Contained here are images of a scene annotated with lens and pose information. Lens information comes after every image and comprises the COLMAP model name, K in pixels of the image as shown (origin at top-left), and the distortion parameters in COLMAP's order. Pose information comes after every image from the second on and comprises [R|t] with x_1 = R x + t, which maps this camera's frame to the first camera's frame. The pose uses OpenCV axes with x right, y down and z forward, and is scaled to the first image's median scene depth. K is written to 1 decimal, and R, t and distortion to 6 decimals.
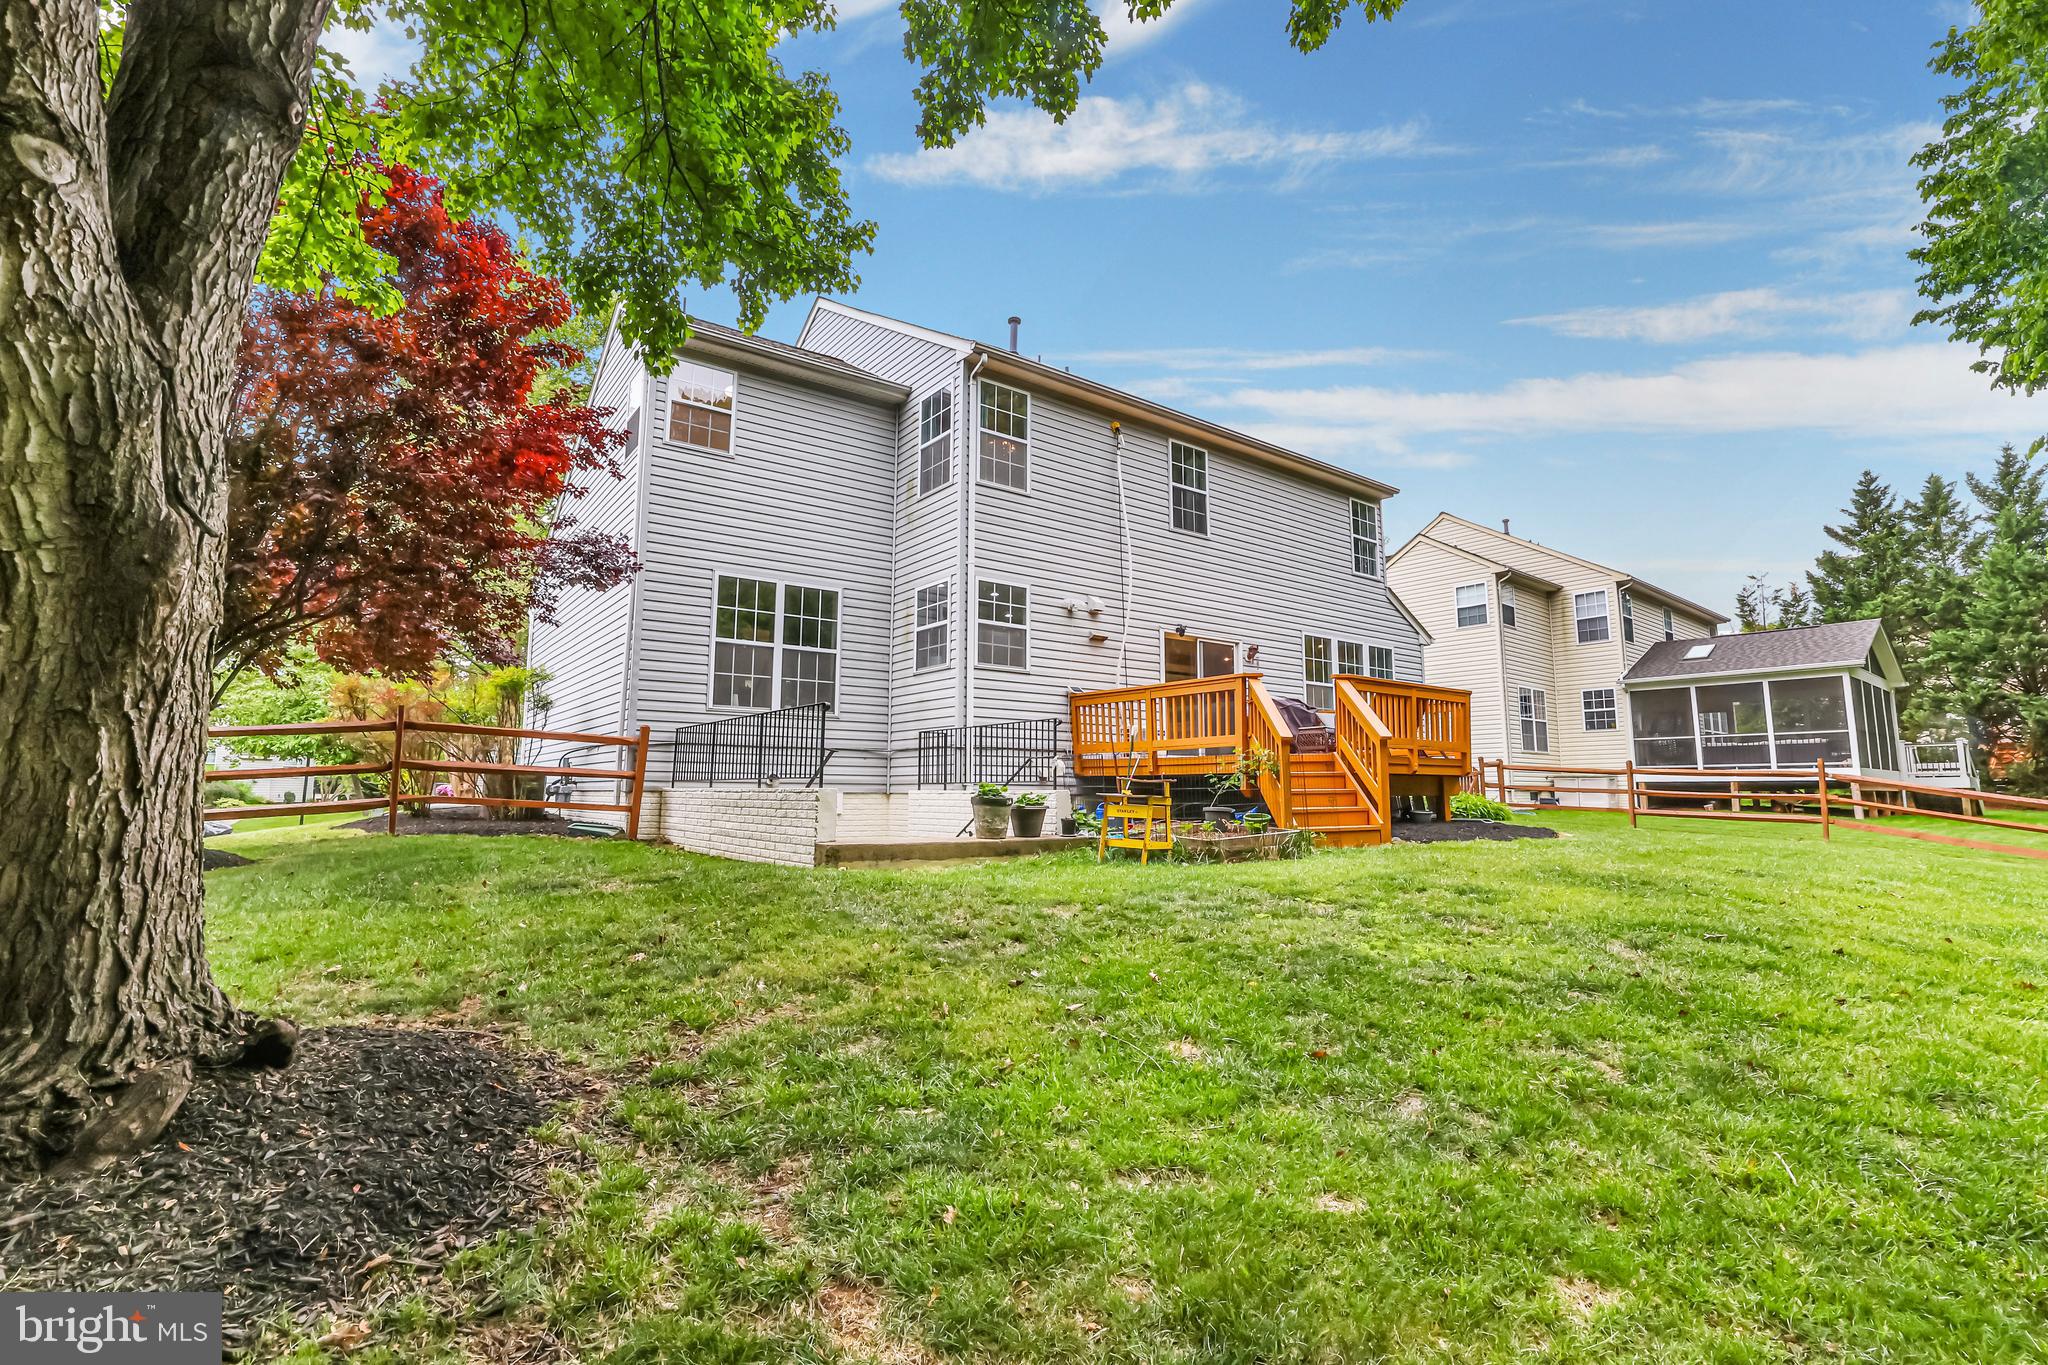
lens RADIAL K [[910.7, 0, 1024.0], [0, 910.7, 682.5], [0, 0, 1]] dist [0.000495, 0.000000]
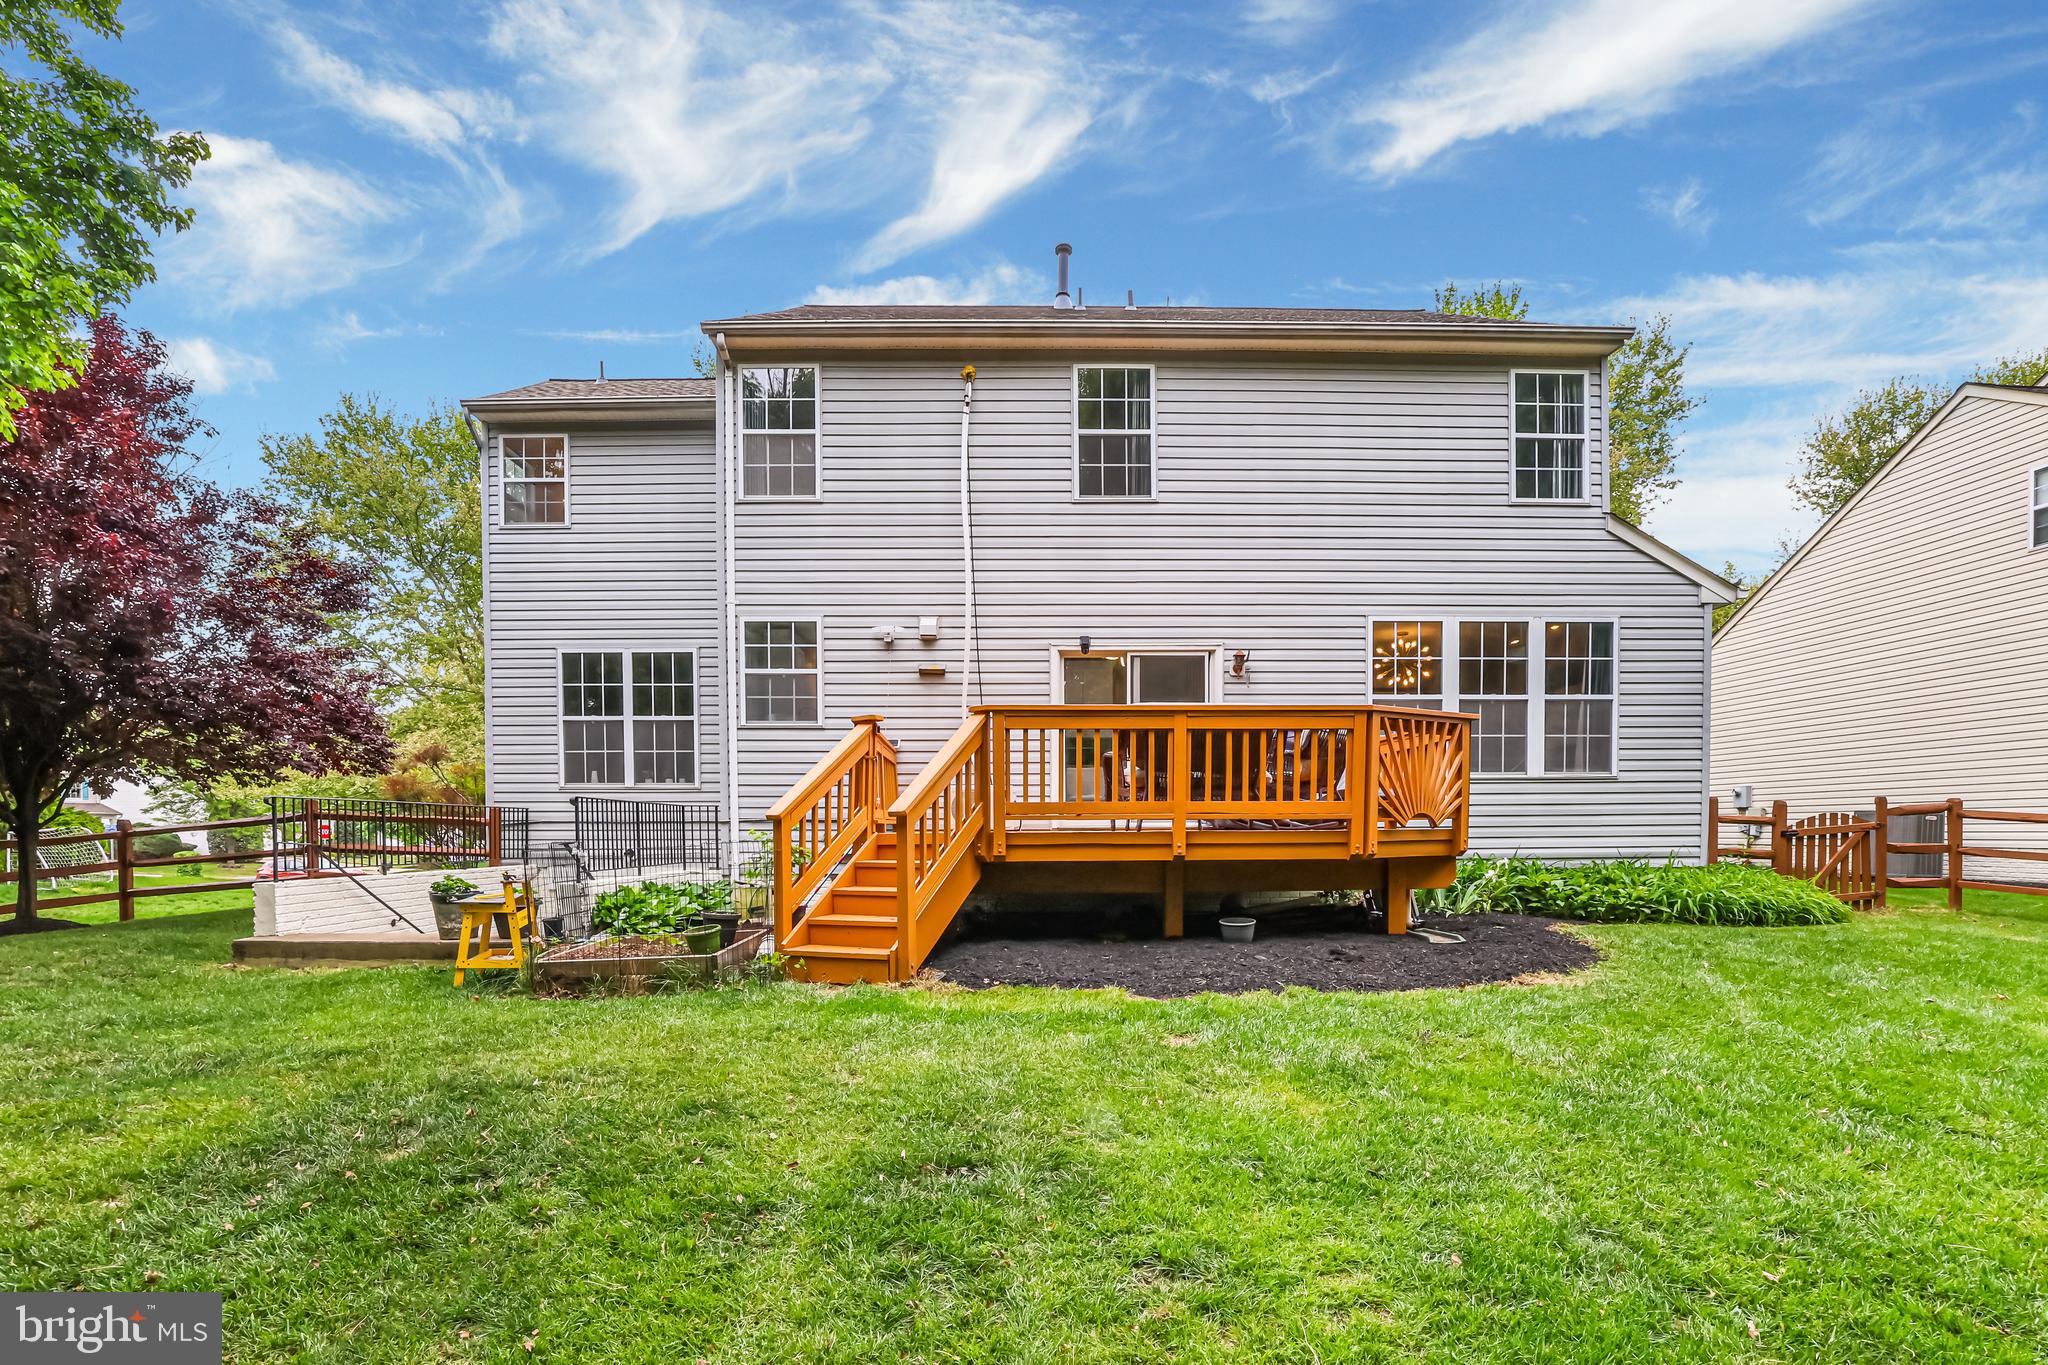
lens RADIAL K [[940.6, 0, 1021.0], [0, 940.6, 864.0], [0, 0, 1]] dist [-0.010409, -0.000143]
pose [[0.816961, 0.014443, -0.576512, 0.627653], [0.075599, 0.988377, 0.131891, 0.012762], [0.571716, -0.151333, 0.806374, 0.393881]]
